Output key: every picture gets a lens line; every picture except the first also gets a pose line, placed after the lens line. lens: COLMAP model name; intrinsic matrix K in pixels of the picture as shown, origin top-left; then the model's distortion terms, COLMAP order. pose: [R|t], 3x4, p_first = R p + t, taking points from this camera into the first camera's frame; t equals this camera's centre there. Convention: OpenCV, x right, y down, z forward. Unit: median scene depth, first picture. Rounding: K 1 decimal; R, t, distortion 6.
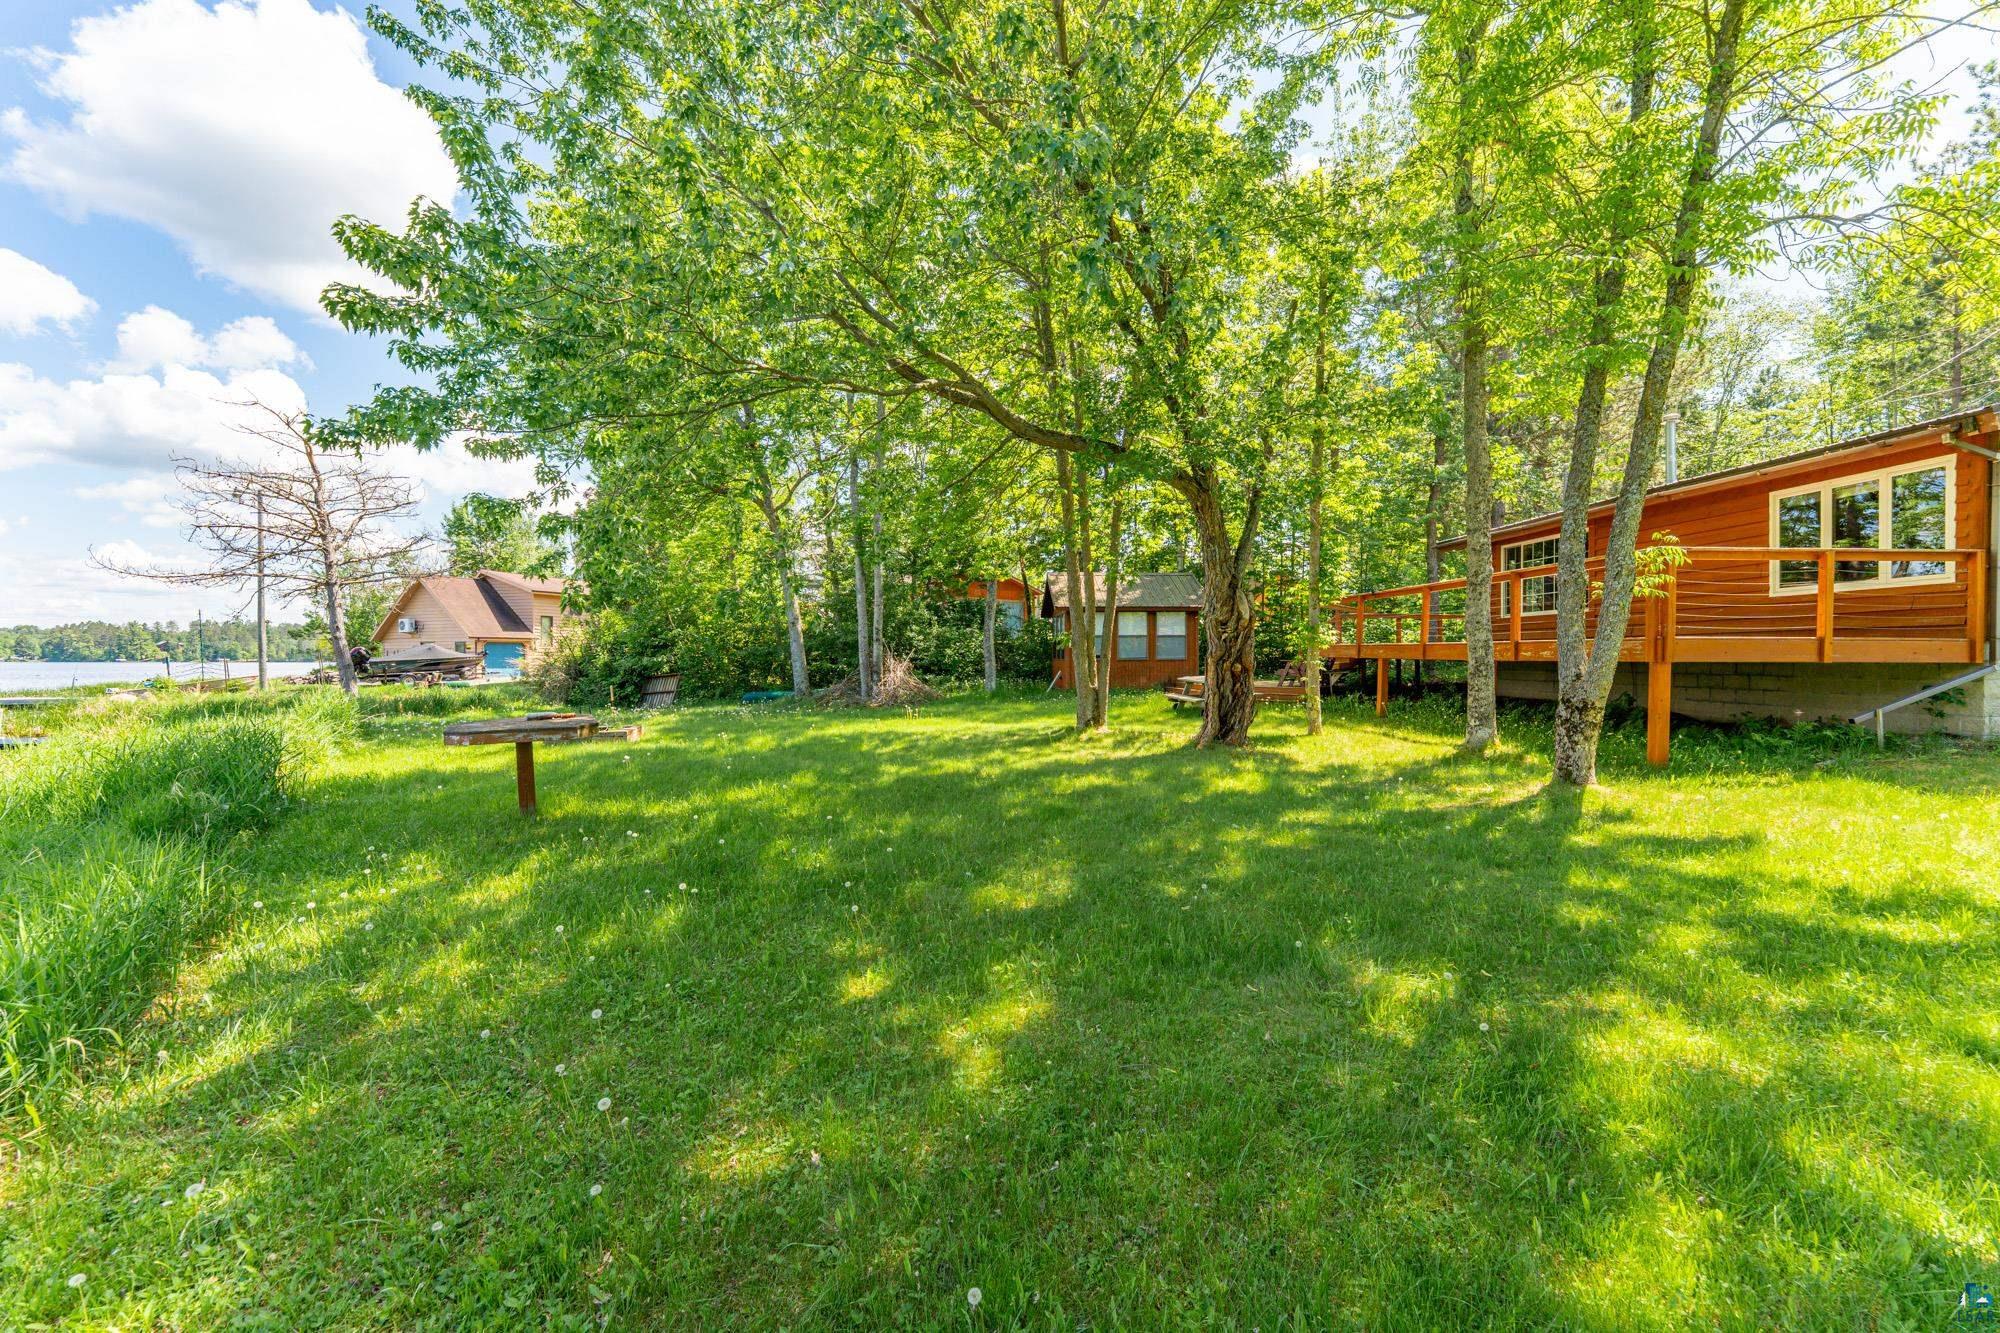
lens RADIAL K [[797.3, 0, 990.2], [0, 797.3, 664.0], [0, 0, 1]] dist [-0.006612, 0.000598]
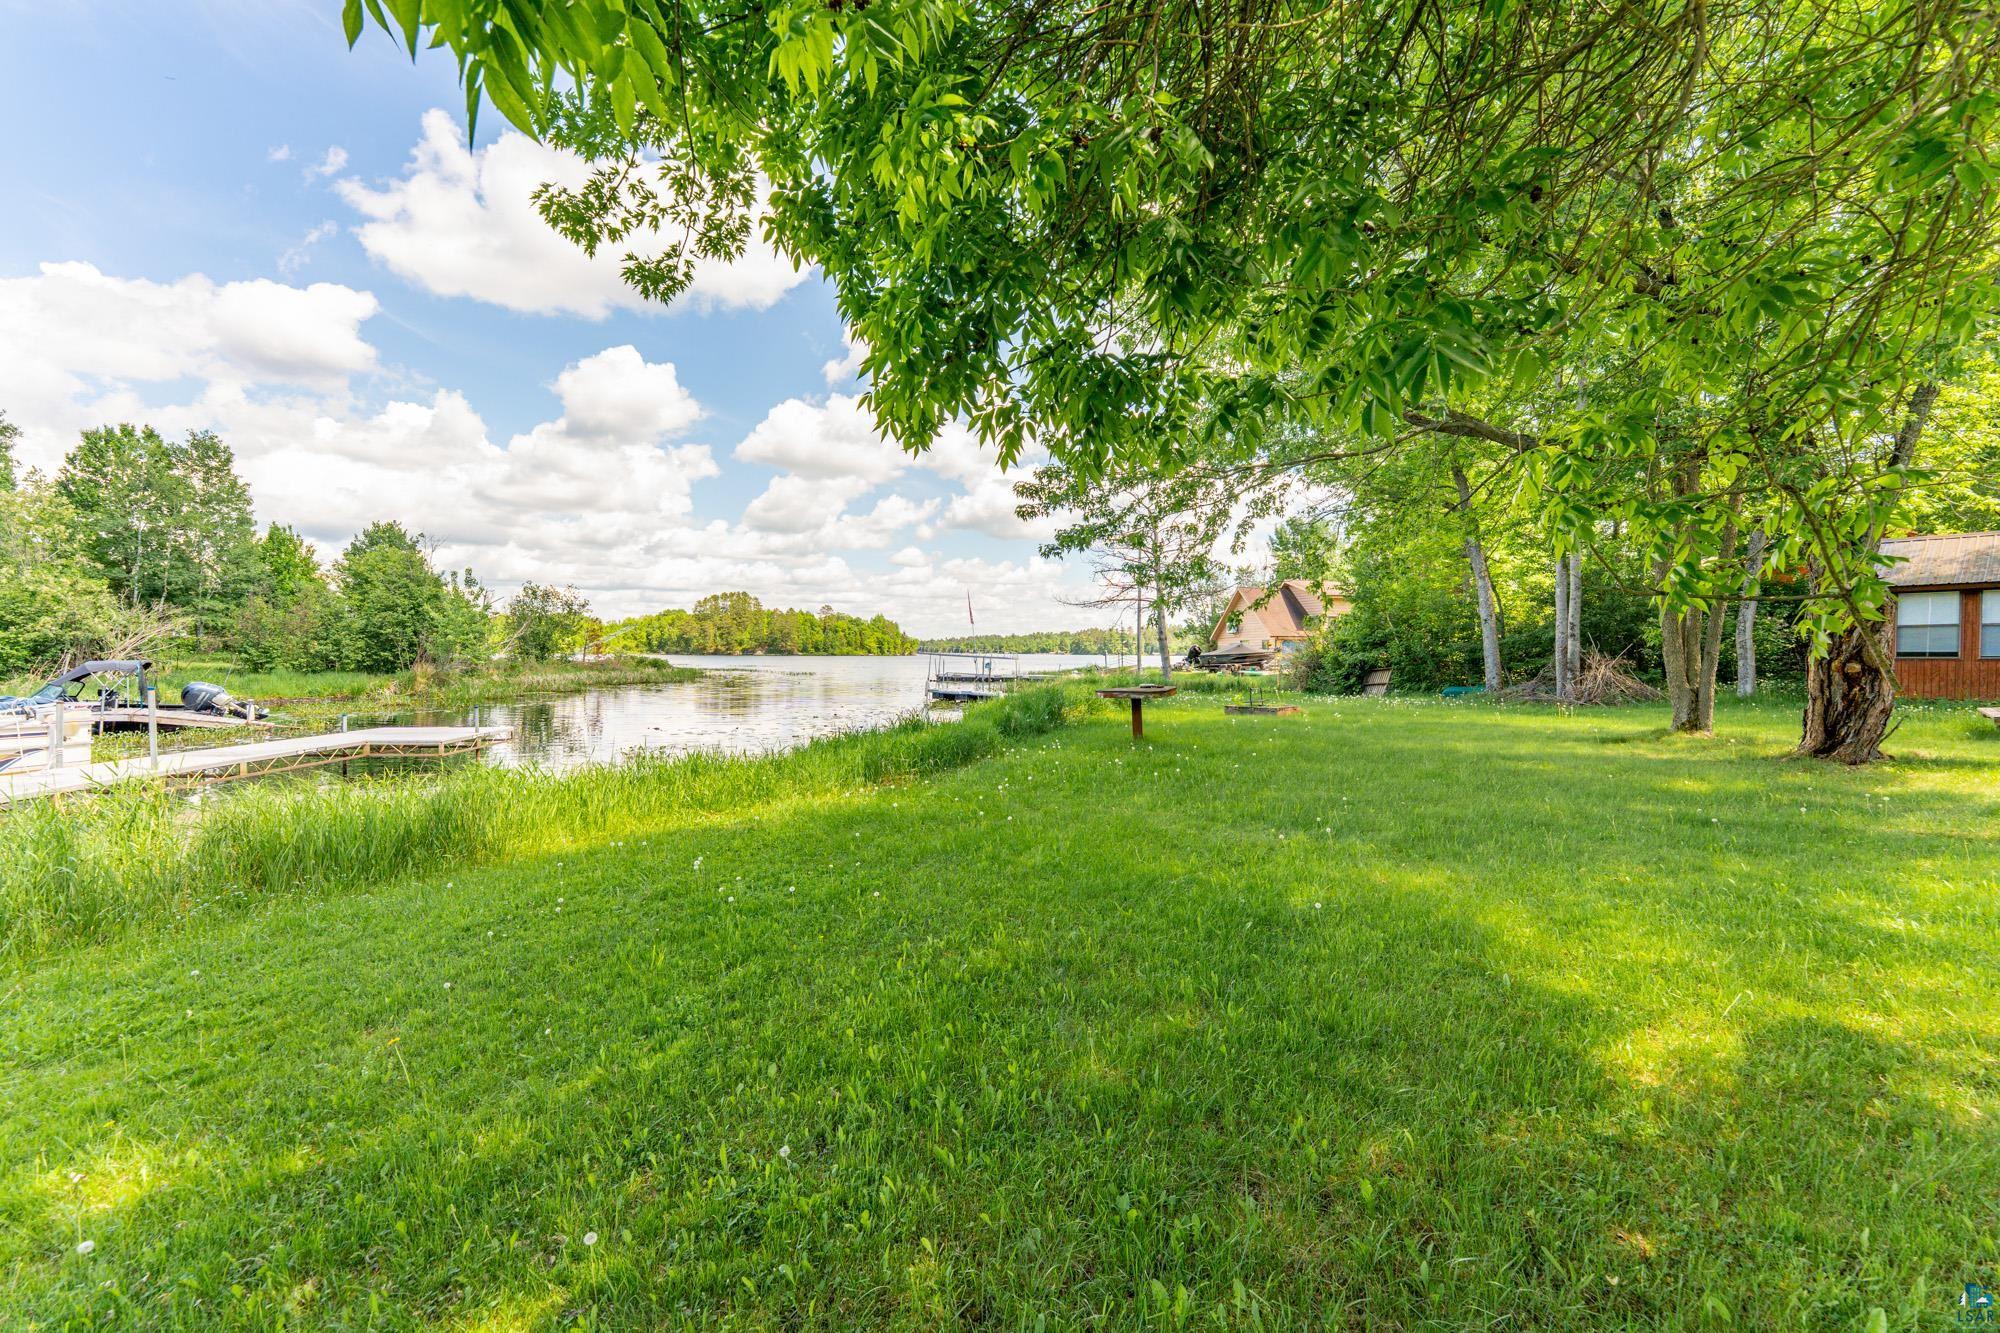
lens RADIAL K [[797.3, 0, 995.7], [0, 797.3, 658.0], [0, 0, 1]] dist [-0.006612, 0.000598]
pose [[0.559466, 0.008183, -0.828813, 0.220873], [-0.009651, 0.999948, 0.003359, 0.000111], [0.828797, 0.006120, 0.559515, -0.082715]]
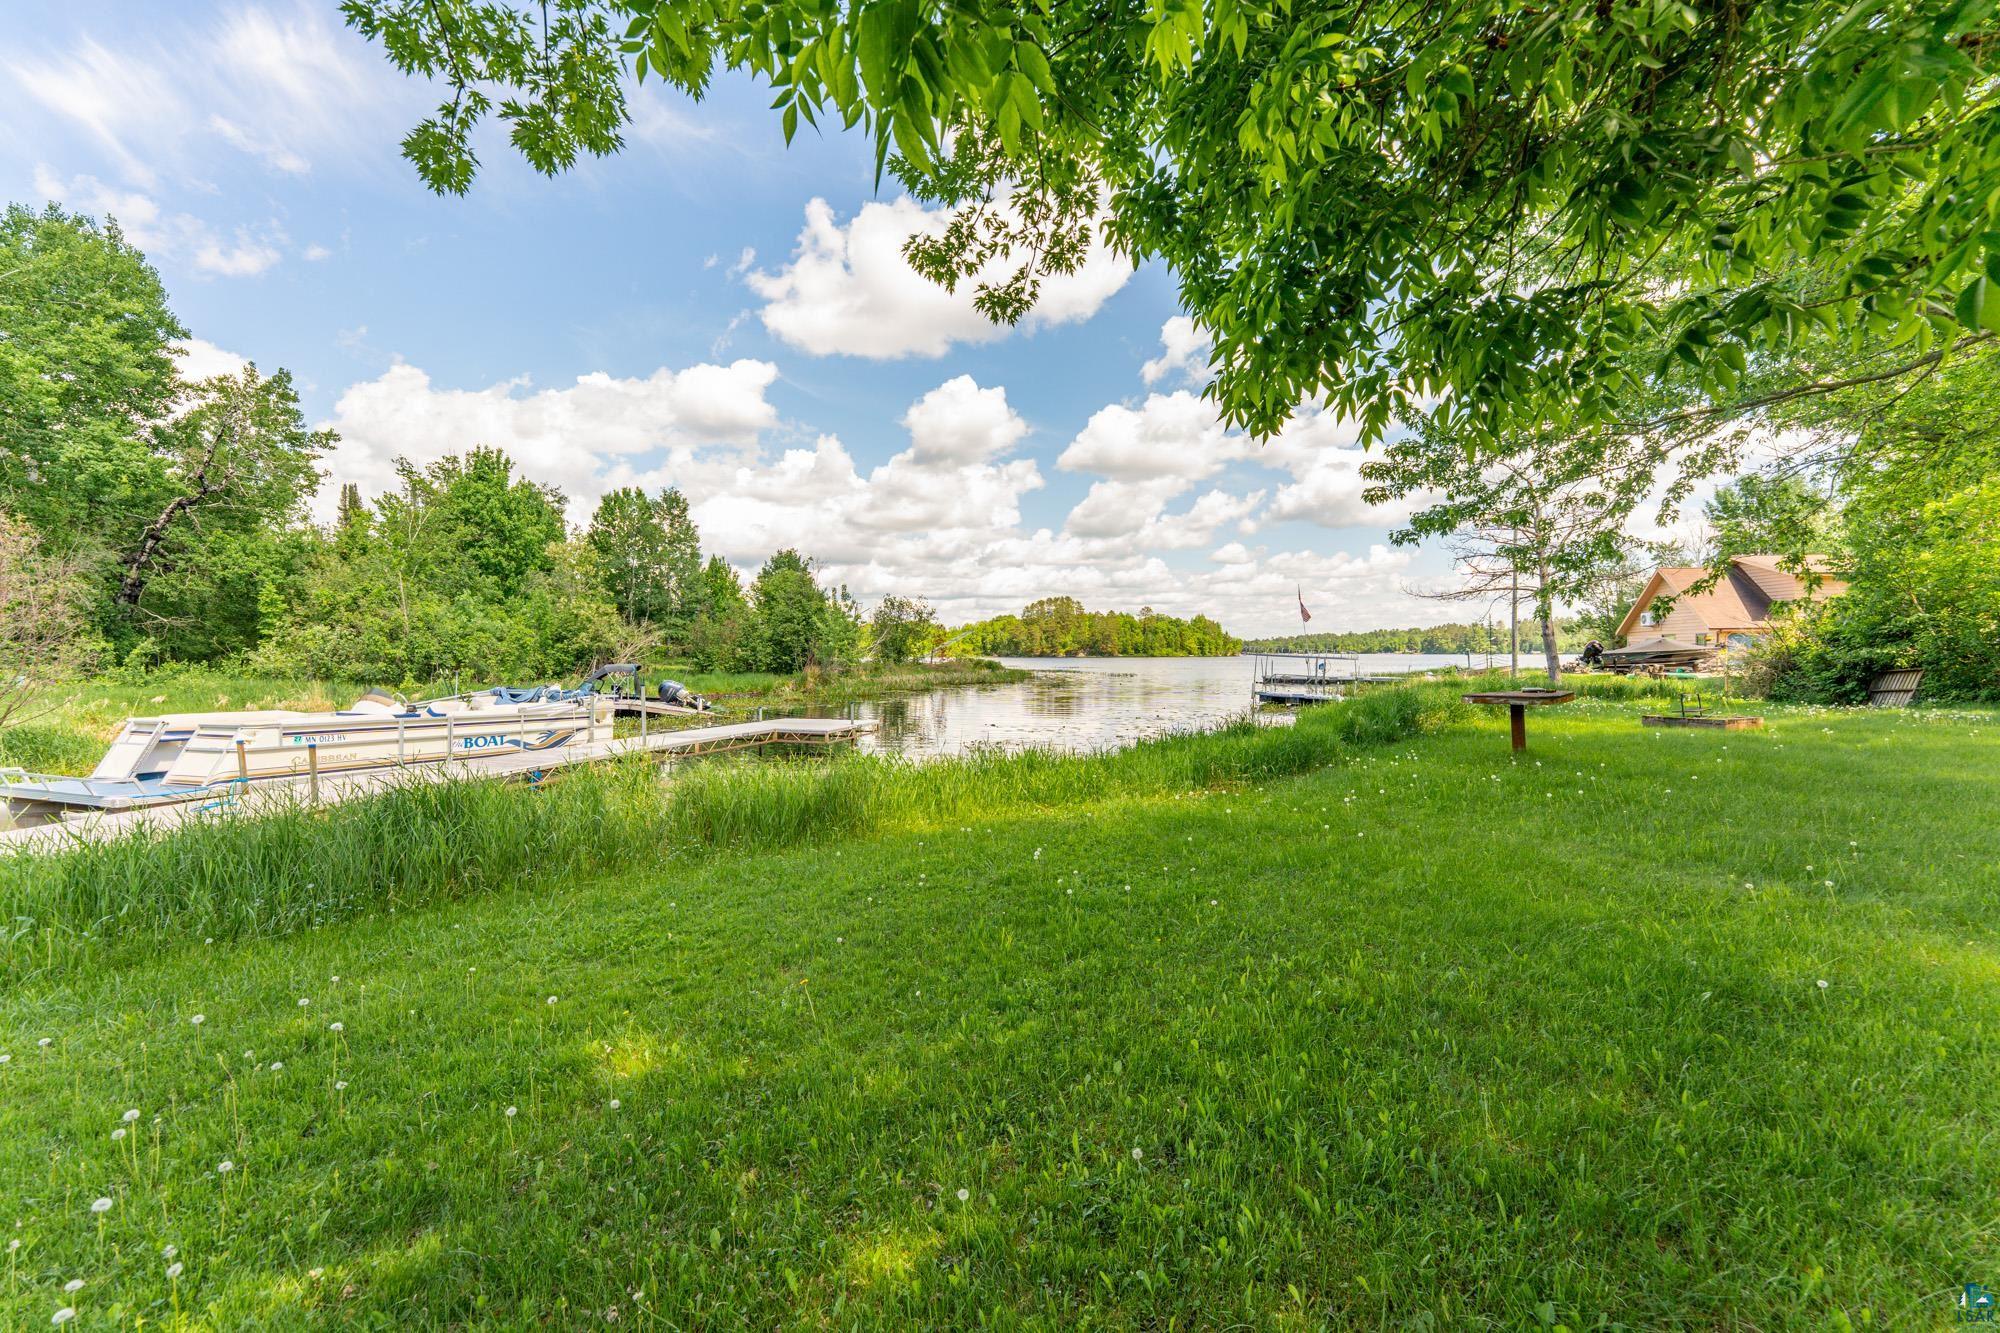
lens RADIAL K [[797.3, 0, 992.0], [0, 797.3, 657.5], [0, 0, 1]] dist [-0.006612, 0.000598]
pose [[0.192589, 0.003933, -0.981272, 0.216368], [-0.002339, 0.999991, 0.003549, 0.000463], [0.981277, 0.001612, 0.192597, -0.086349]]
